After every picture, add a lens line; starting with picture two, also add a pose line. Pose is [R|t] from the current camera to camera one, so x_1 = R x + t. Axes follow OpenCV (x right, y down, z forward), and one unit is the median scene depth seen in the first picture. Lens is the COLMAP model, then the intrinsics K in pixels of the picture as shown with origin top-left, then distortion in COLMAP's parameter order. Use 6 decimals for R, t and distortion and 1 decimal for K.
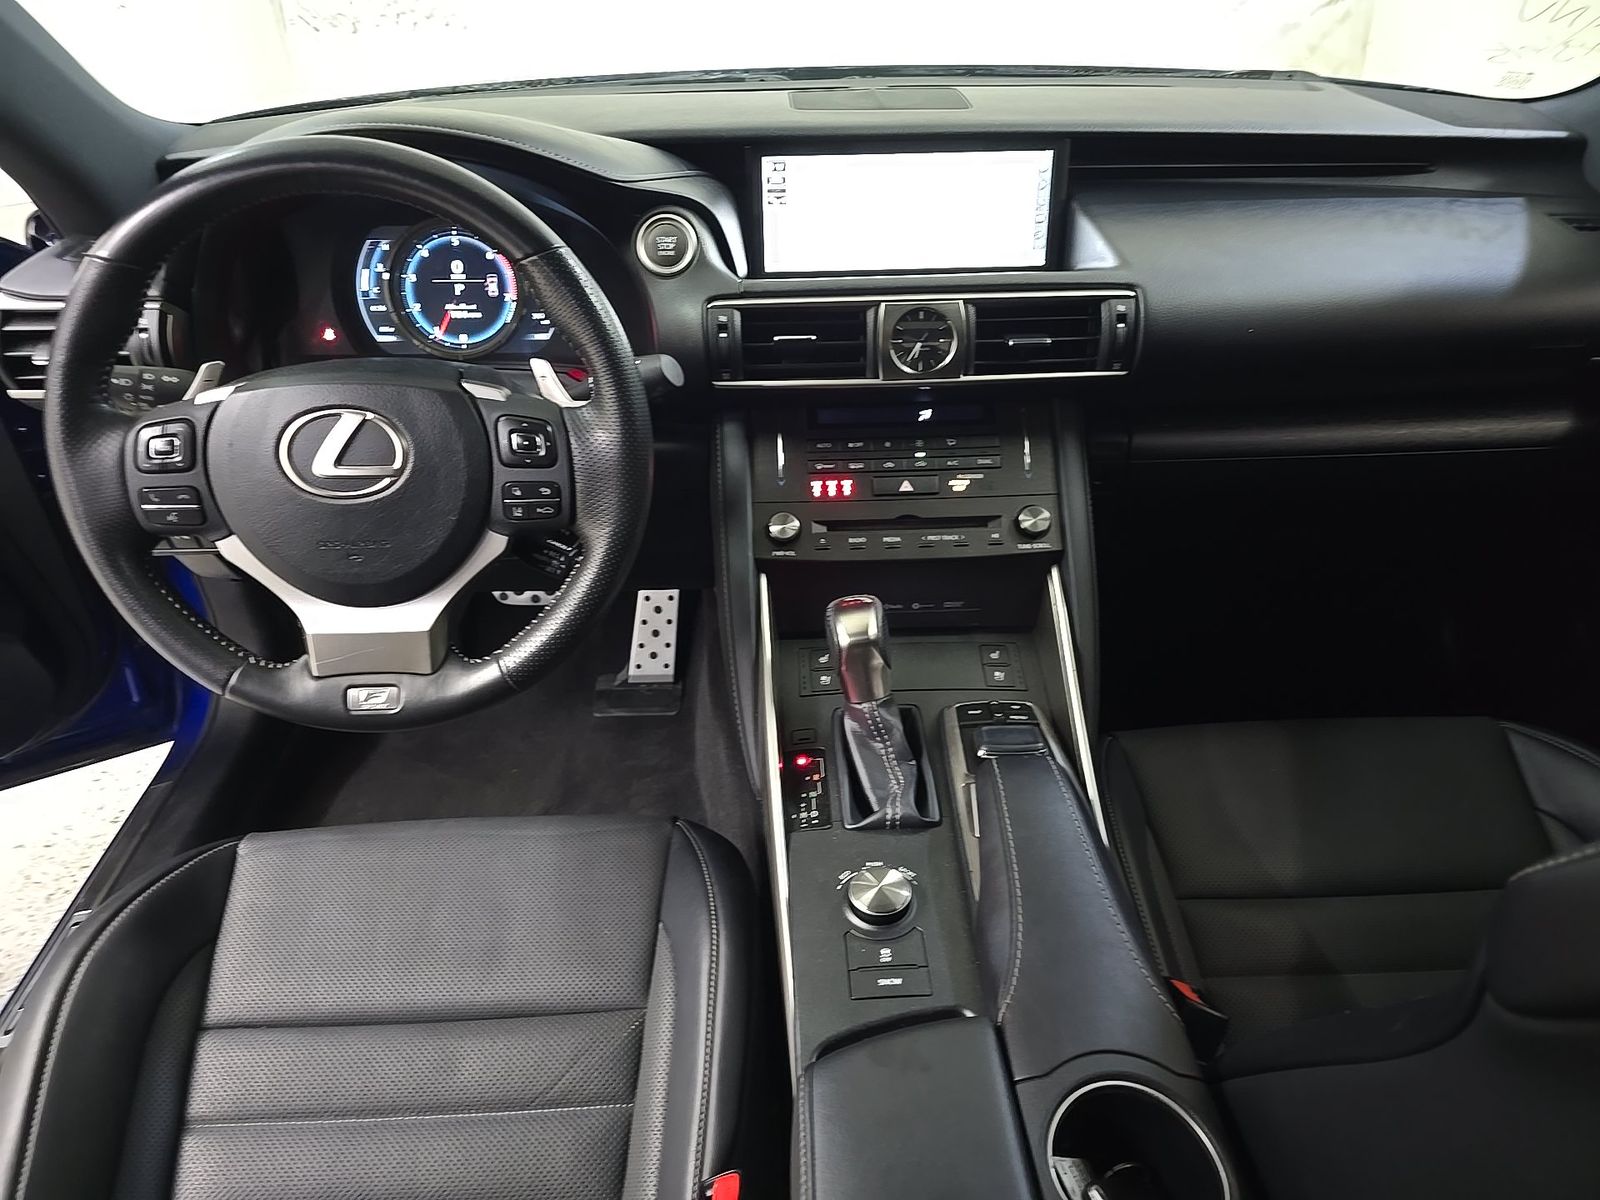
lens RADIAL K [[1075.8, 0, 800.0], [0, 1075.8, 600.0], [0, 0, 1]] dist [0.028266, -0.030507]
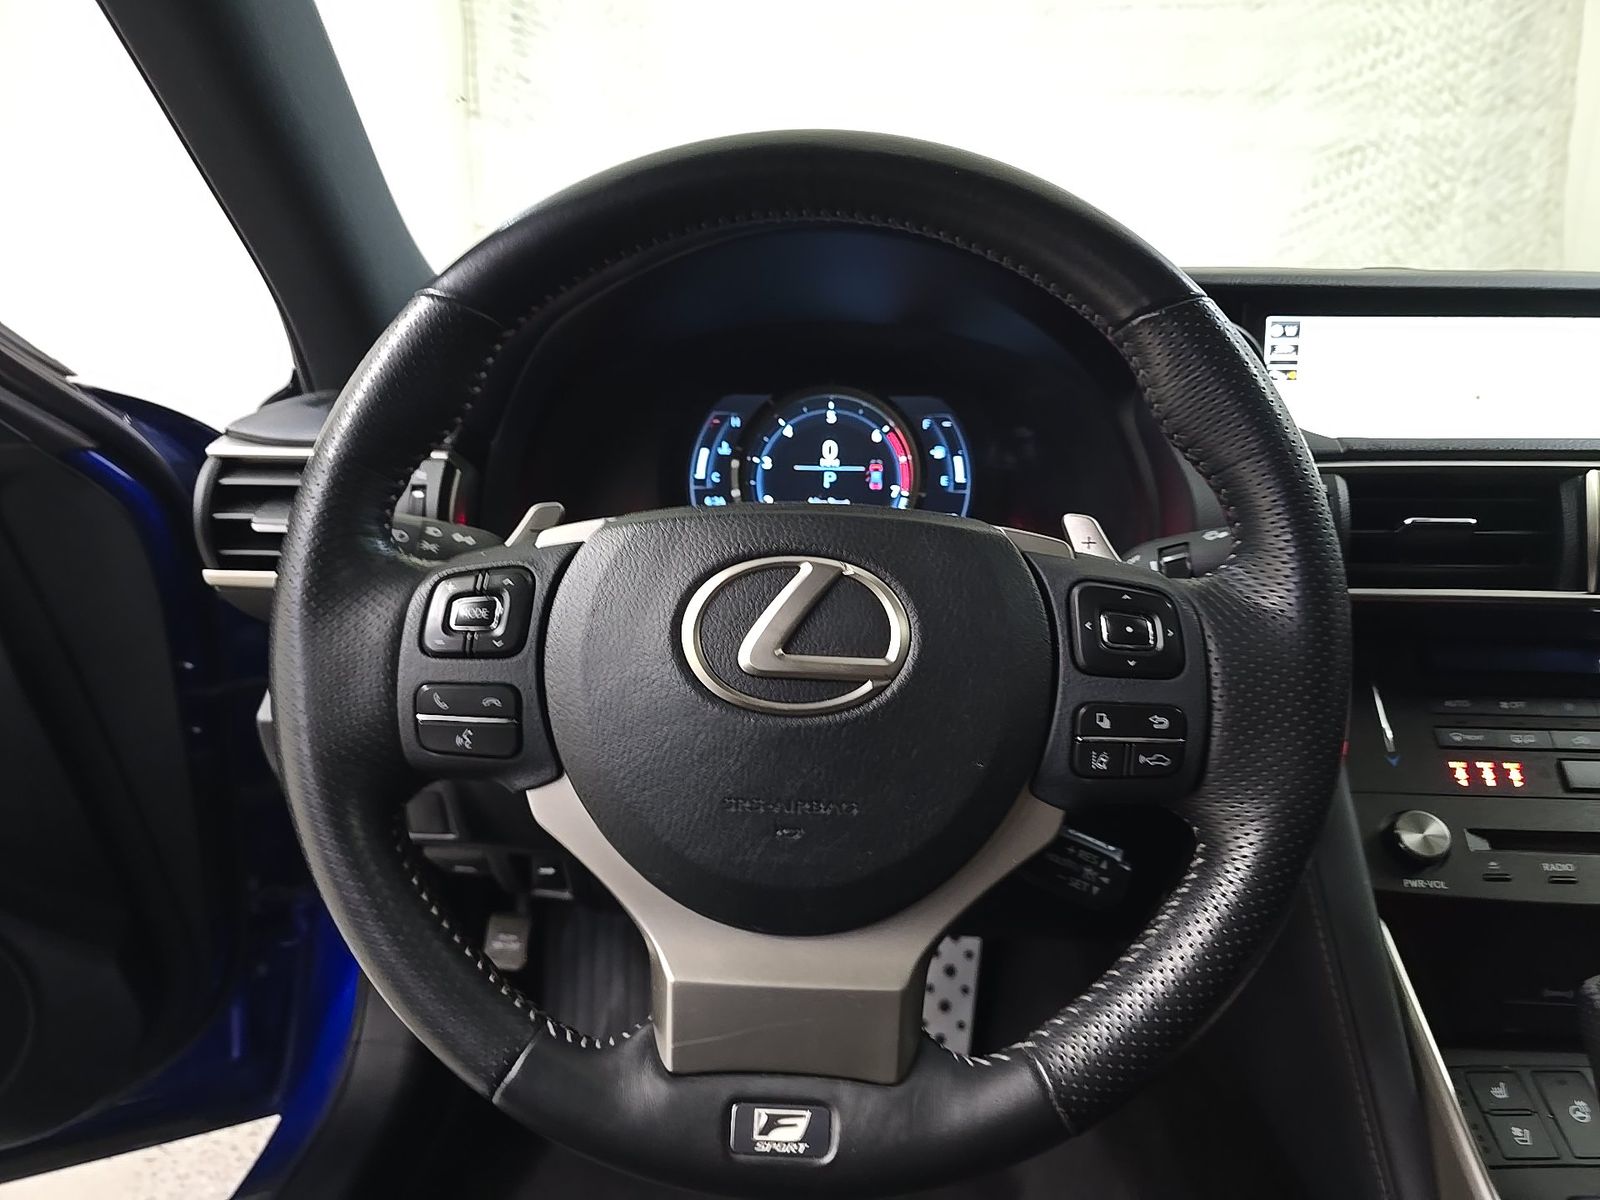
lens RADIAL K [[1075.8, 0, 800.0], [0, 1075.8, 600.0], [0, 0, 1]] dist [0.028266, -0.030507]
pose [[0.996049, 0.033641, -0.082187, -0.333240], [-0.058156, 0.946513, -0.317383, 0.017054], [0.067114, 0.320909, 0.944729, 0.430629]]
